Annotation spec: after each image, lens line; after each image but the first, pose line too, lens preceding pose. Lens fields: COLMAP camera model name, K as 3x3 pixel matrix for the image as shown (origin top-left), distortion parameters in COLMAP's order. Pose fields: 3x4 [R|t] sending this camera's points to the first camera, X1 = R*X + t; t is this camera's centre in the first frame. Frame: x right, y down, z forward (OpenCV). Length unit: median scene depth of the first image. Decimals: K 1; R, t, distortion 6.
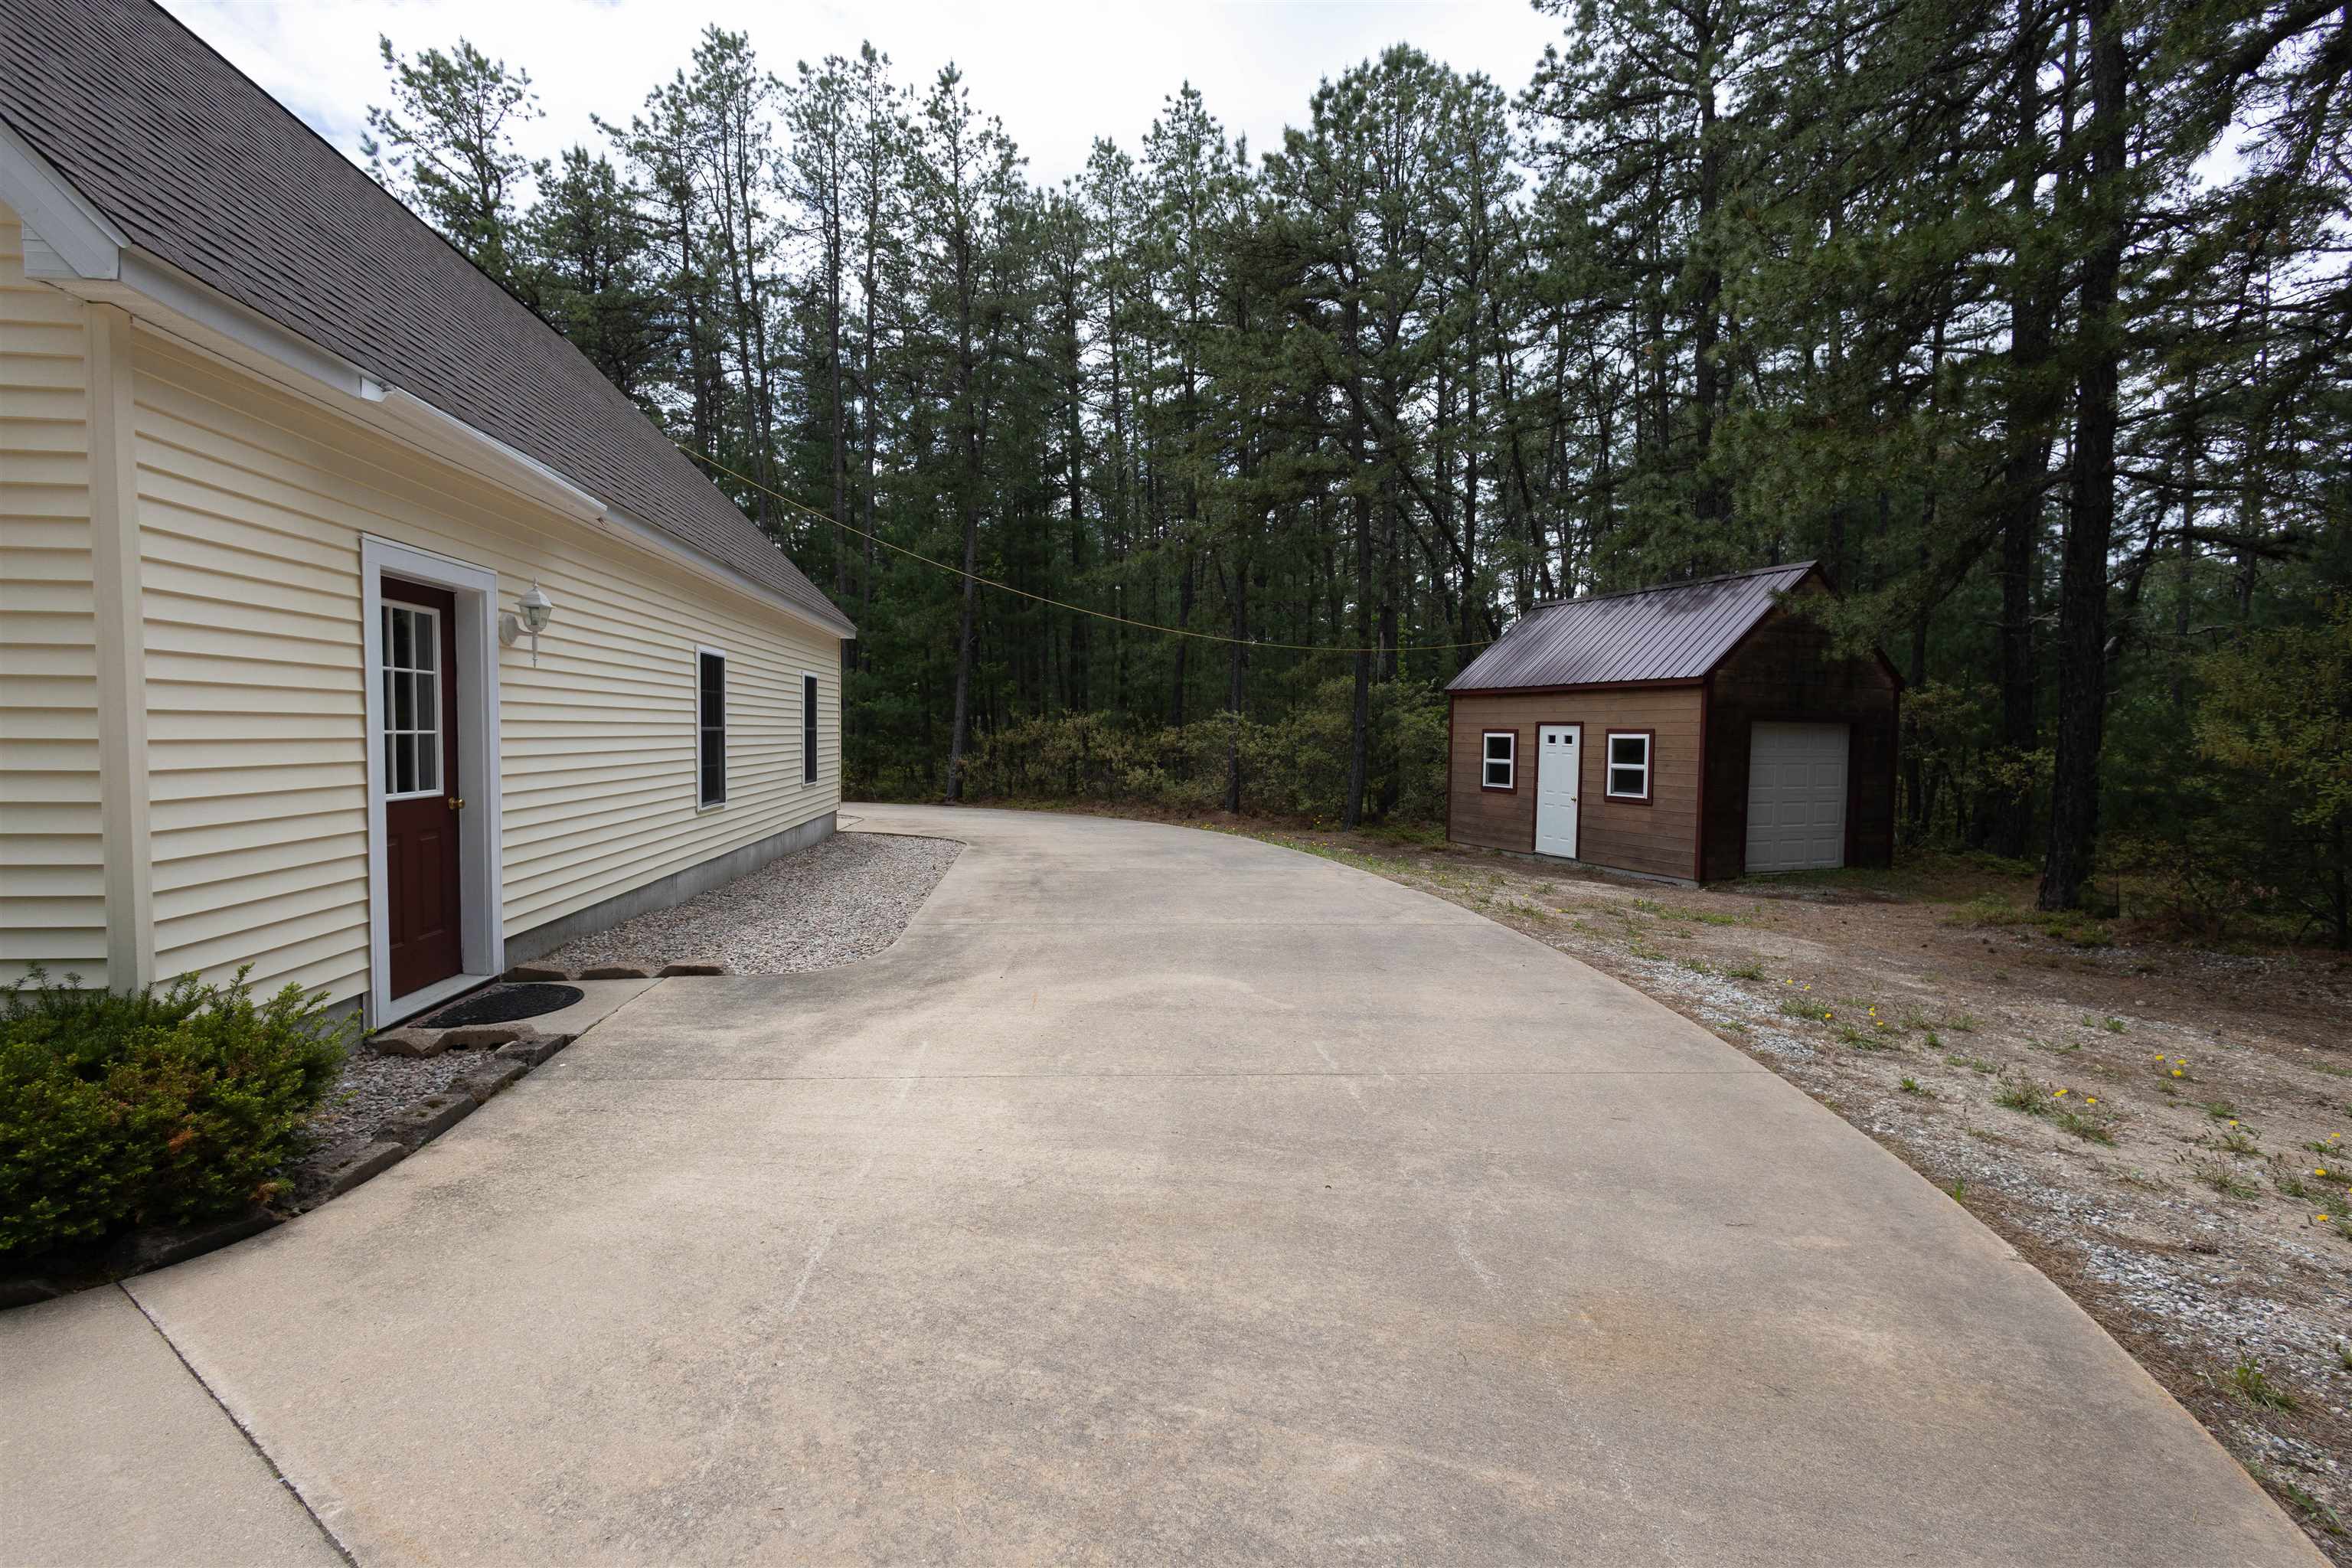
lens RADIAL K [[1098.2, 0, 1174.5], [0, 1098.2, 787.1], [0, 0, 1]] dist [0.011429, -0.001183]
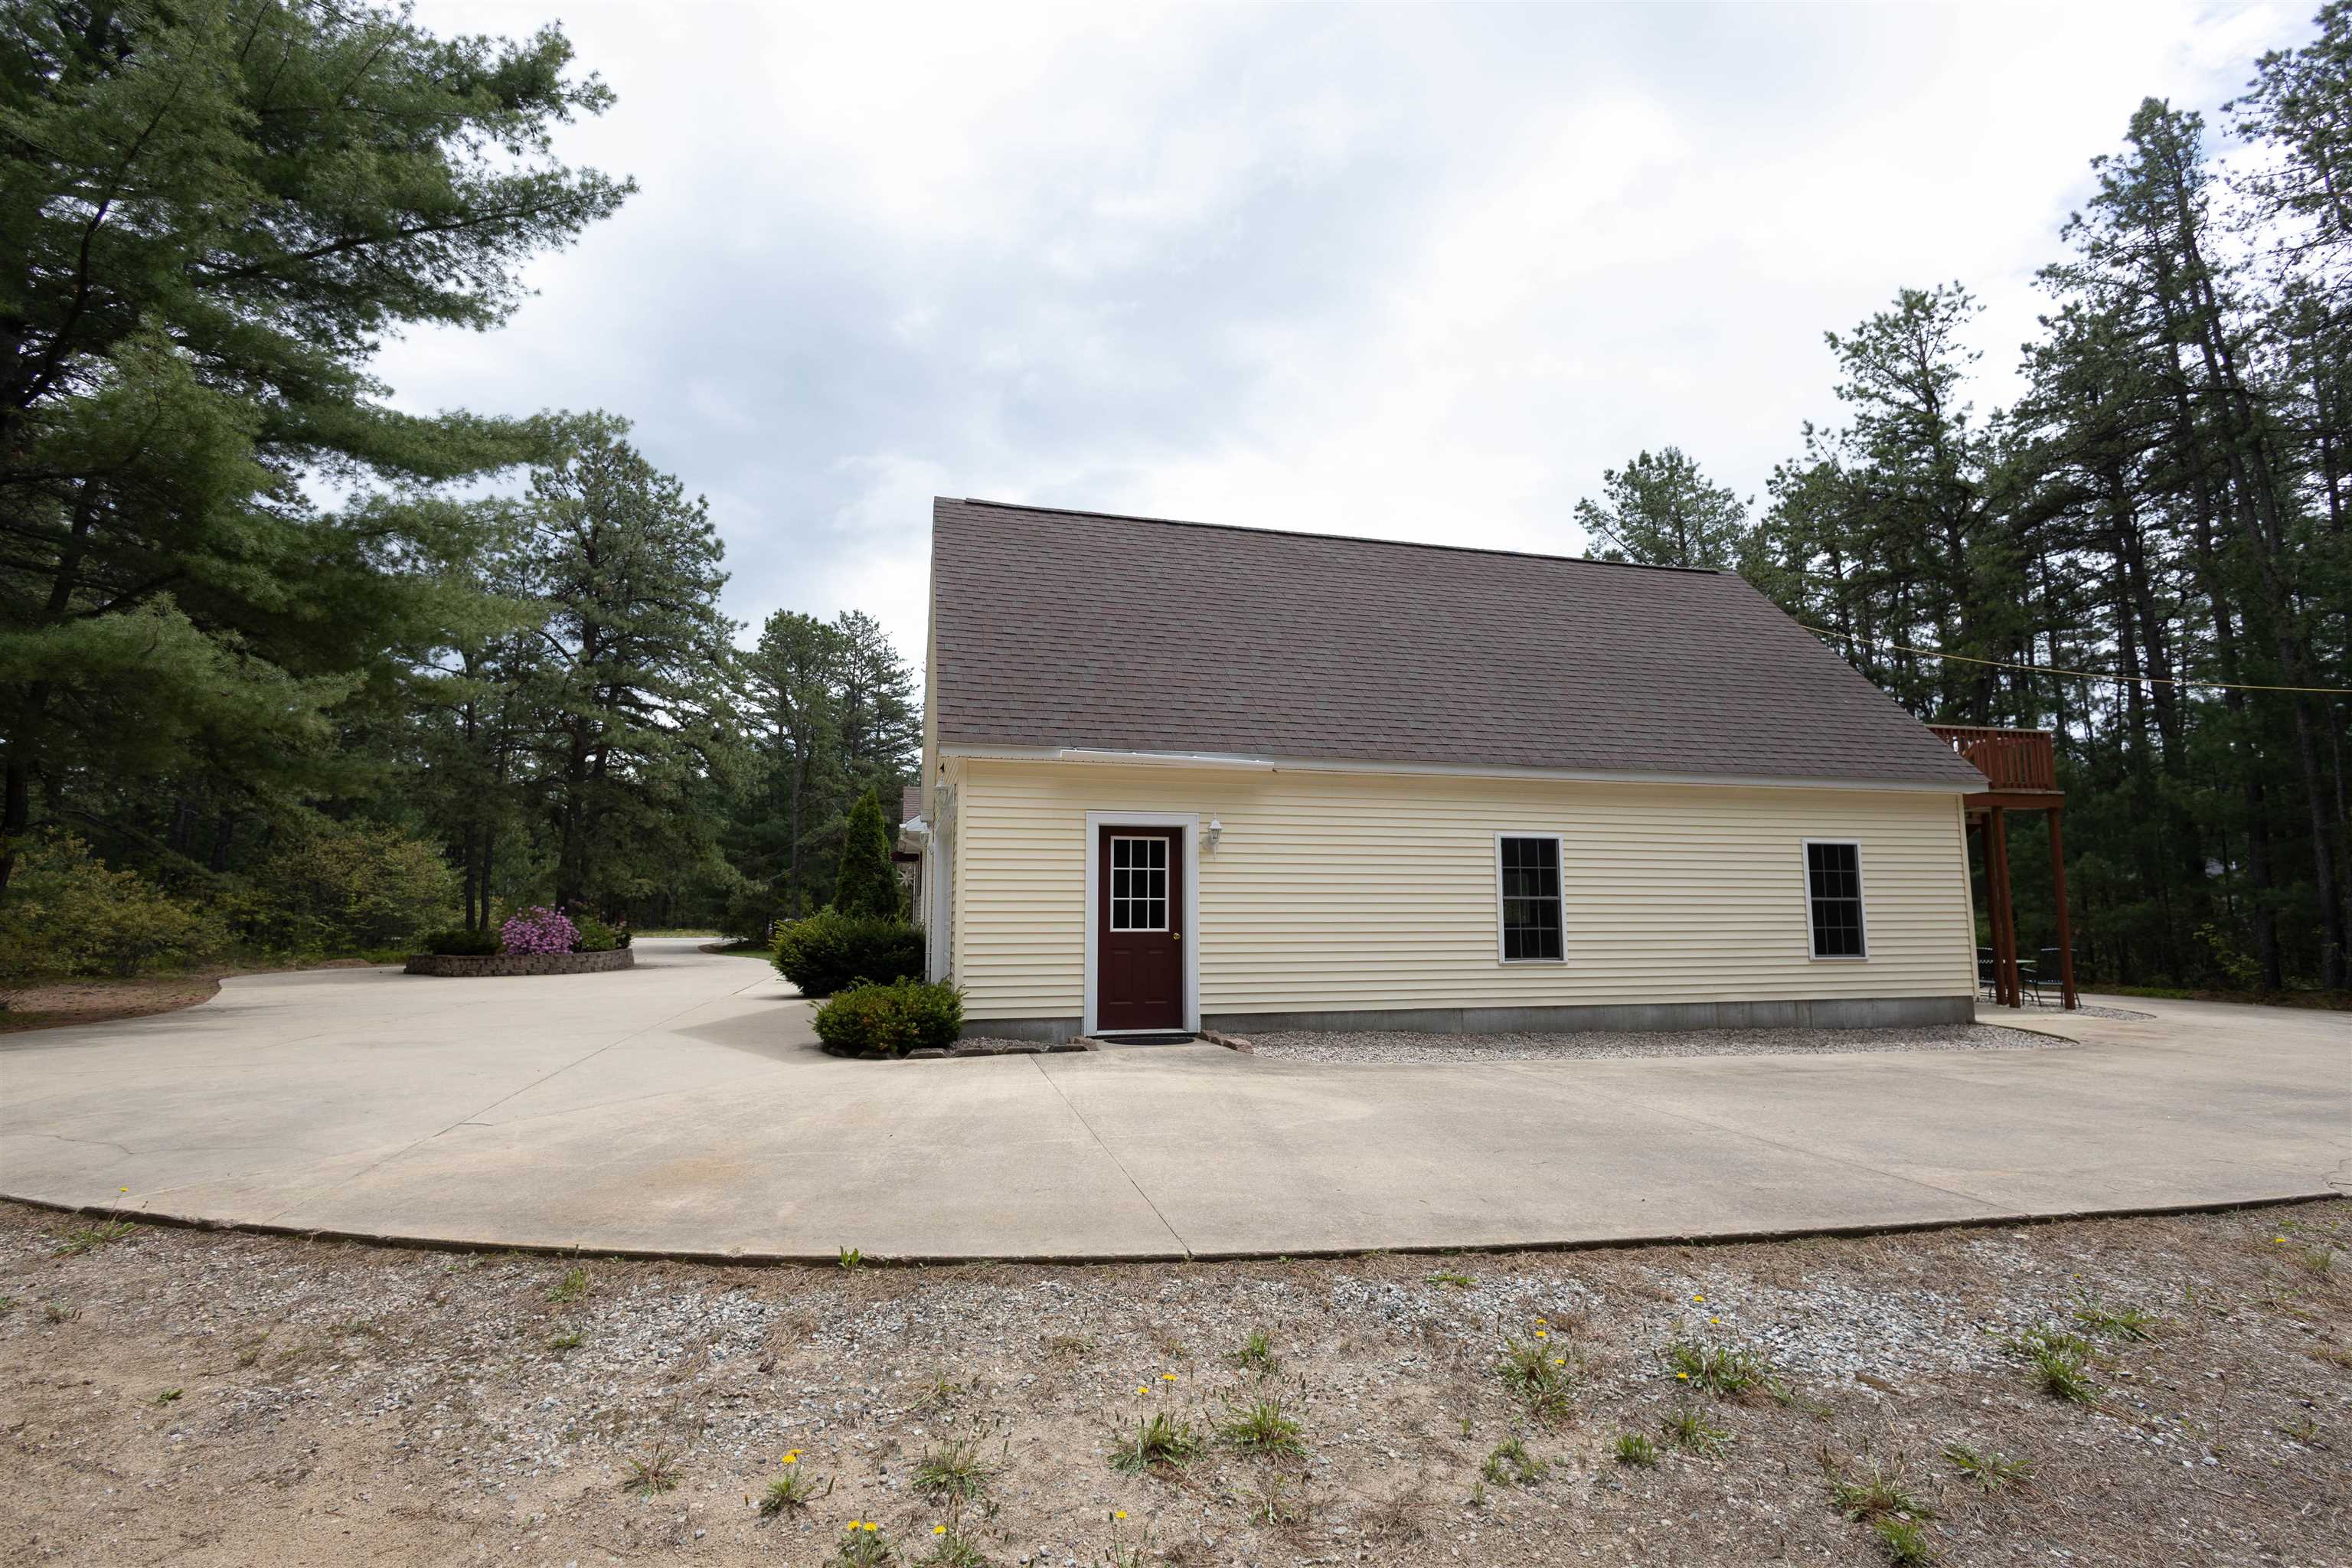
lens RADIAL K [[1098.2, 0, 1167.7], [0, 1098.2, 781.0], [0, 0, 1]] dist [0.011429, -0.001183]
pose [[0.110406, -0.132175, -0.985059, 0.731693], [-0.048991, 0.989189, -0.138220, 0.008091], [0.992678, 0.063519, 0.102737, 0.446229]]
